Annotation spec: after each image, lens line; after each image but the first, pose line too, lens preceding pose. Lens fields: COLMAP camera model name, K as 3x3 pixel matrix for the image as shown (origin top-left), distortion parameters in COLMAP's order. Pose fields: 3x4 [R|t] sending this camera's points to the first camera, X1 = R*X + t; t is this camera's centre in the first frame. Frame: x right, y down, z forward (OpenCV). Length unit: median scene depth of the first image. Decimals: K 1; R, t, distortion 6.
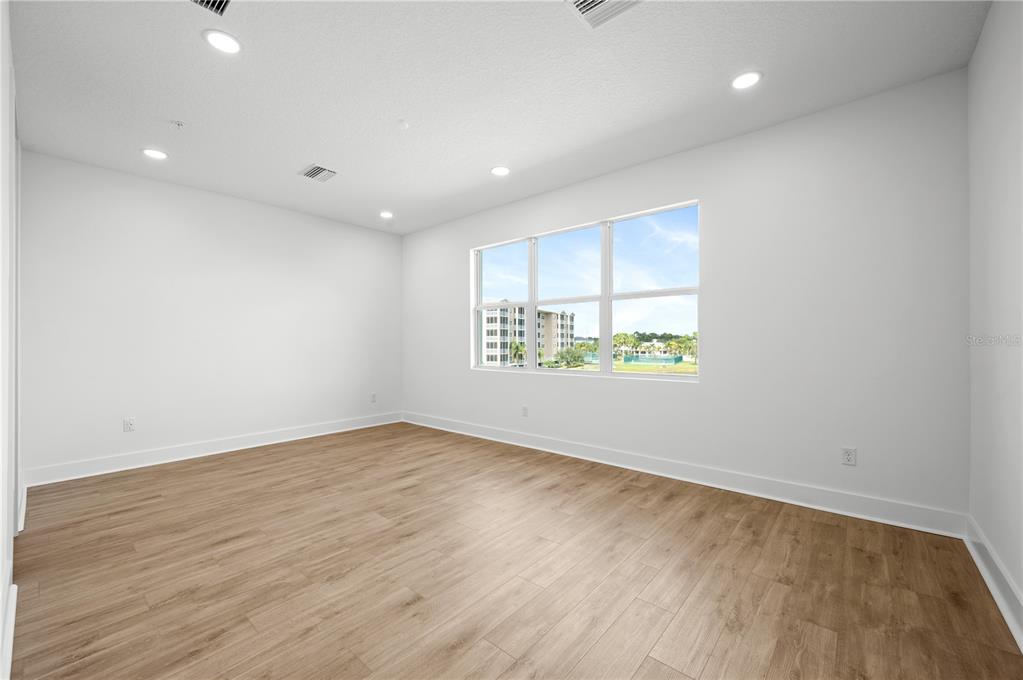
lens RADIAL K [[404.0, 0, 511.6], [0, 404.0, 340.1], [0, 0, 1]] dist [-0.002520, 0.000053]
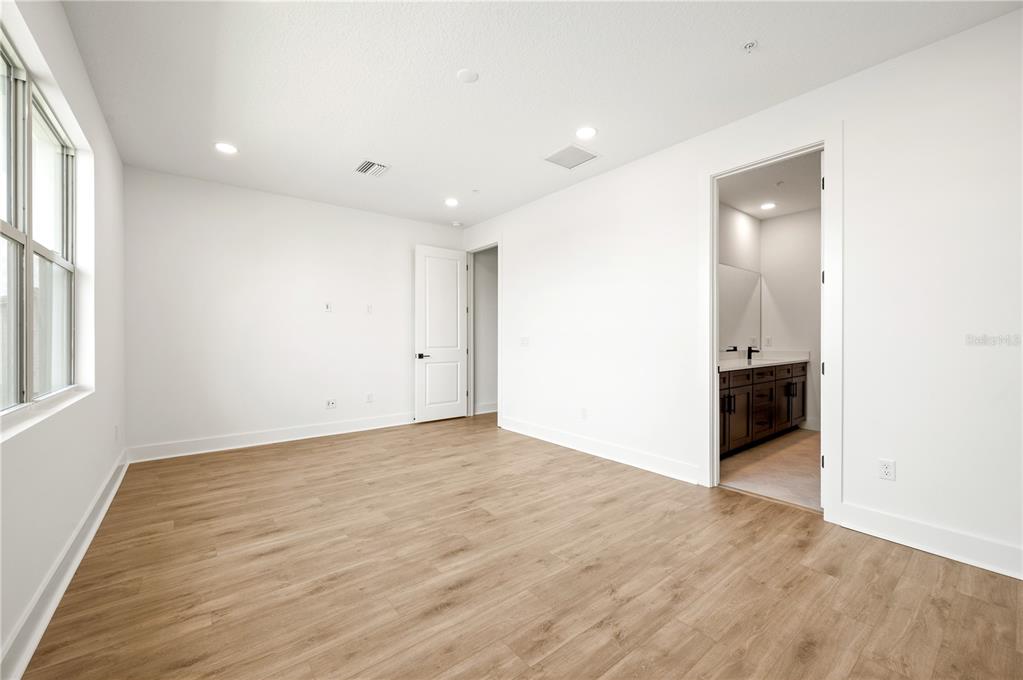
lens RADIAL K [[404.0, 0, 505.9], [0, 404.0, 342.0], [0, 0, 1]] dist [-0.002520, 0.000053]
pose [[-0.979527, 0.004189, 0.201269, -0.485311], [0.005169, 0.999977, 0.004344, 0.012741], [-0.201246, 0.005295, -0.979526, 1.677400]]
